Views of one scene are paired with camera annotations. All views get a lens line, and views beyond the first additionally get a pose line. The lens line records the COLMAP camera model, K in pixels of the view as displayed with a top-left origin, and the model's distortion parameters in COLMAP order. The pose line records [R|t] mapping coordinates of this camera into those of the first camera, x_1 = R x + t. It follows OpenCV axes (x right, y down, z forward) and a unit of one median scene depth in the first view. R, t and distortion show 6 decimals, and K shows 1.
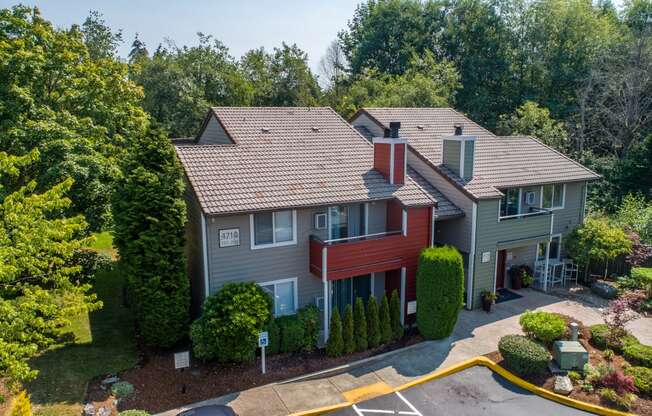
lens RADIAL K [[493.7, 0, 326.0], [0, 493.7, 208.0], [0, 0, 1]] dist [-0.005357, -0.000337]
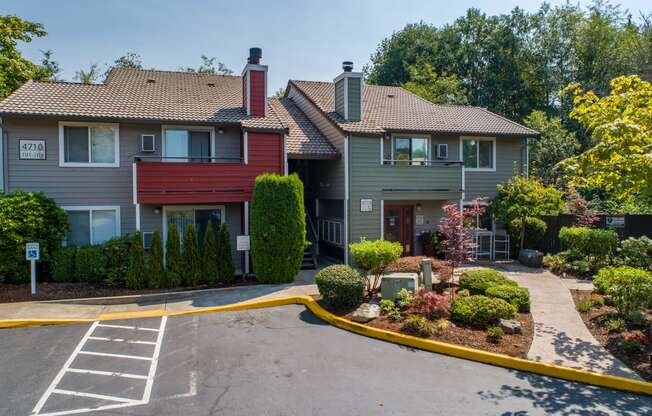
lens RADIAL K [[493.7, 0, 326.0], [0, 493.7, 208.0], [0, 0, 1]] dist [-0.005357, -0.000337]
pose [[0.988879, 0.009793, -0.148397, 0.449330], [-0.029322, 0.991081, -0.129991, 0.254267], [0.145801, 0.132897, 0.980347, 0.192518]]
